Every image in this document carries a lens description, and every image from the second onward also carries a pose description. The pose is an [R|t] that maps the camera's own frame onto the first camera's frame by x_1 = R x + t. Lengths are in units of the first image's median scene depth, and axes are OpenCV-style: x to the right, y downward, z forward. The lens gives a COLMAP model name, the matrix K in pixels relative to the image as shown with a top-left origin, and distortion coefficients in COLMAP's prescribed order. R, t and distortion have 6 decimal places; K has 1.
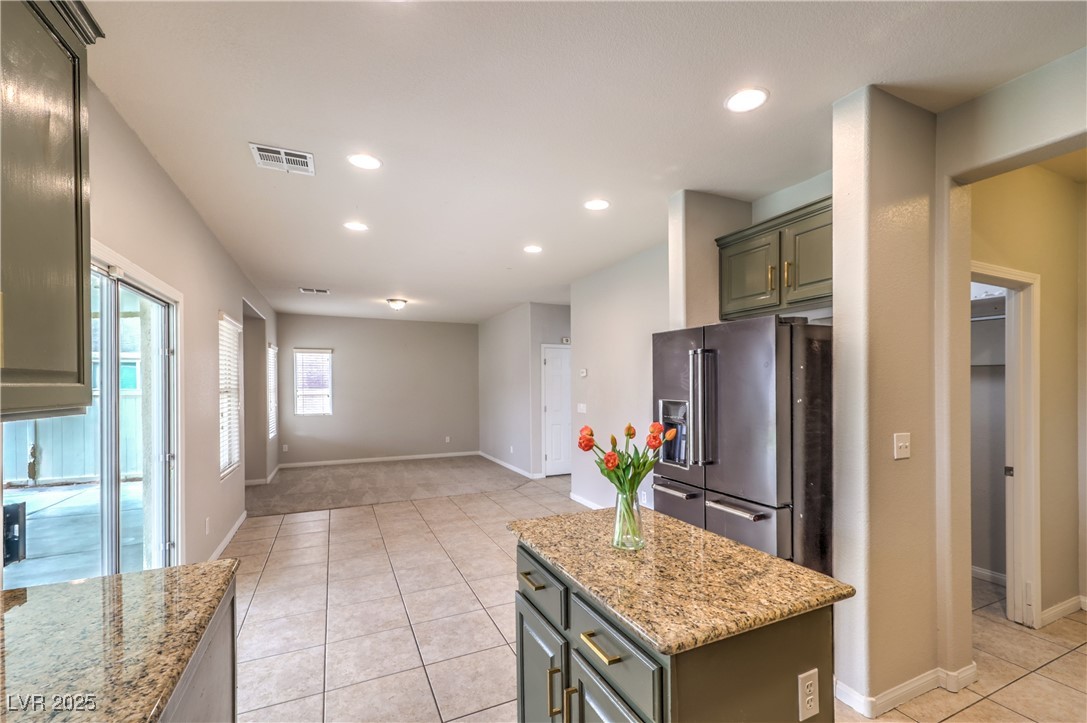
lens RADIAL K [[471.7, 0, 558.3], [0, 471.7, 382.1], [0, 0, 1]] dist [-0.000945, -0.000007]
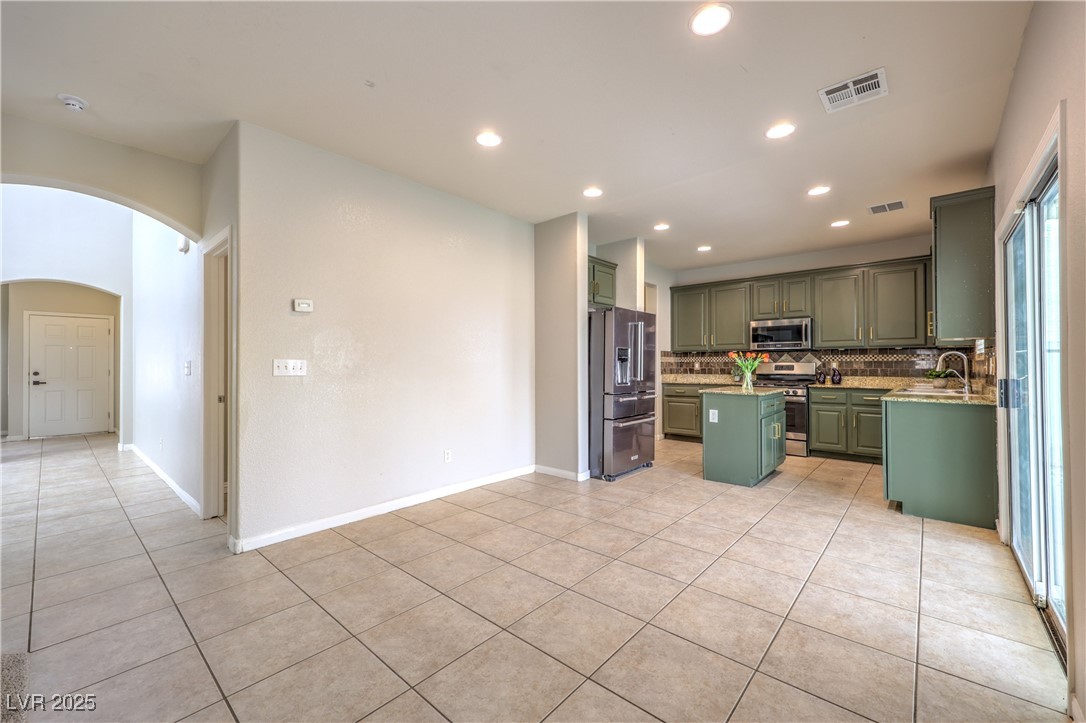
lens RADIAL K [[442.2, 0, 543.1], [0, 442.2, 361.8], [0, 0, 1]] dist [0.003793, 0.000922]
pose [[-0.396119, 0.016890, 0.918044, -0.497586], [0.003944, 0.999853, -0.016693, 0.050792], [-0.918191, -0.002992, -0.396127, 0.838245]]
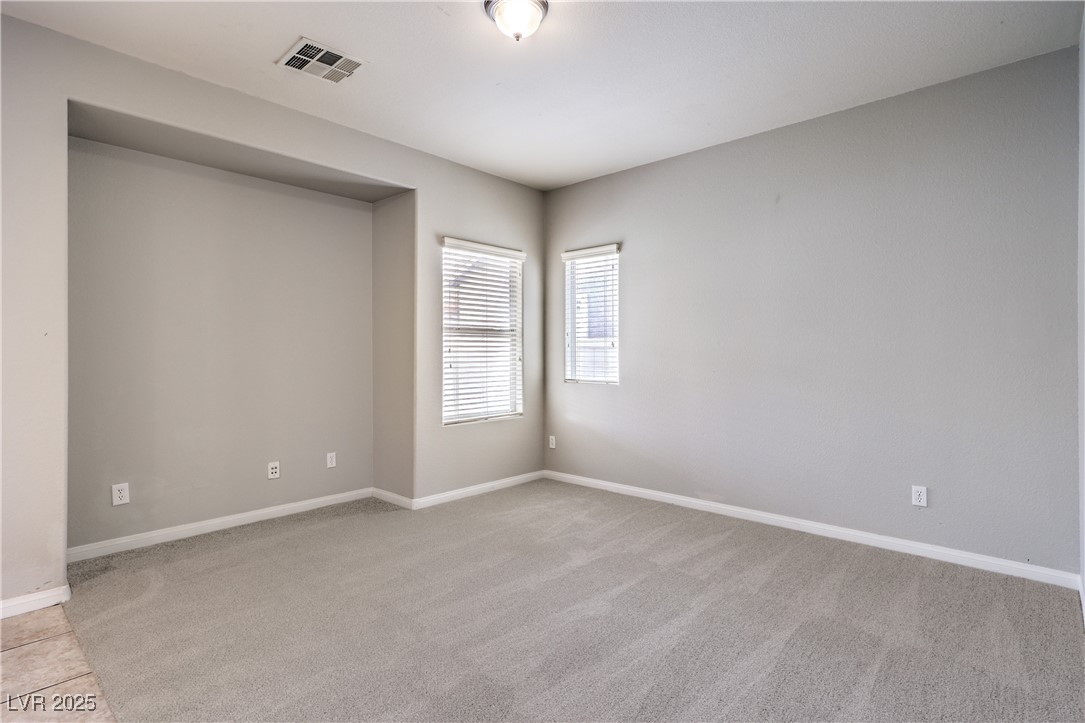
lens RADIAL K [[547.8, 0, 543.5], [0, 547.8, 360.5], [0, 0, 1]] dist [0.017203, 0.000506]
pose [[0.388902, 0.019571, -0.921071, -0.020034], [0.005613, 0.999705, 0.023611, 0.044599], [0.921262, -0.014353, 0.388678, 1.000494]]
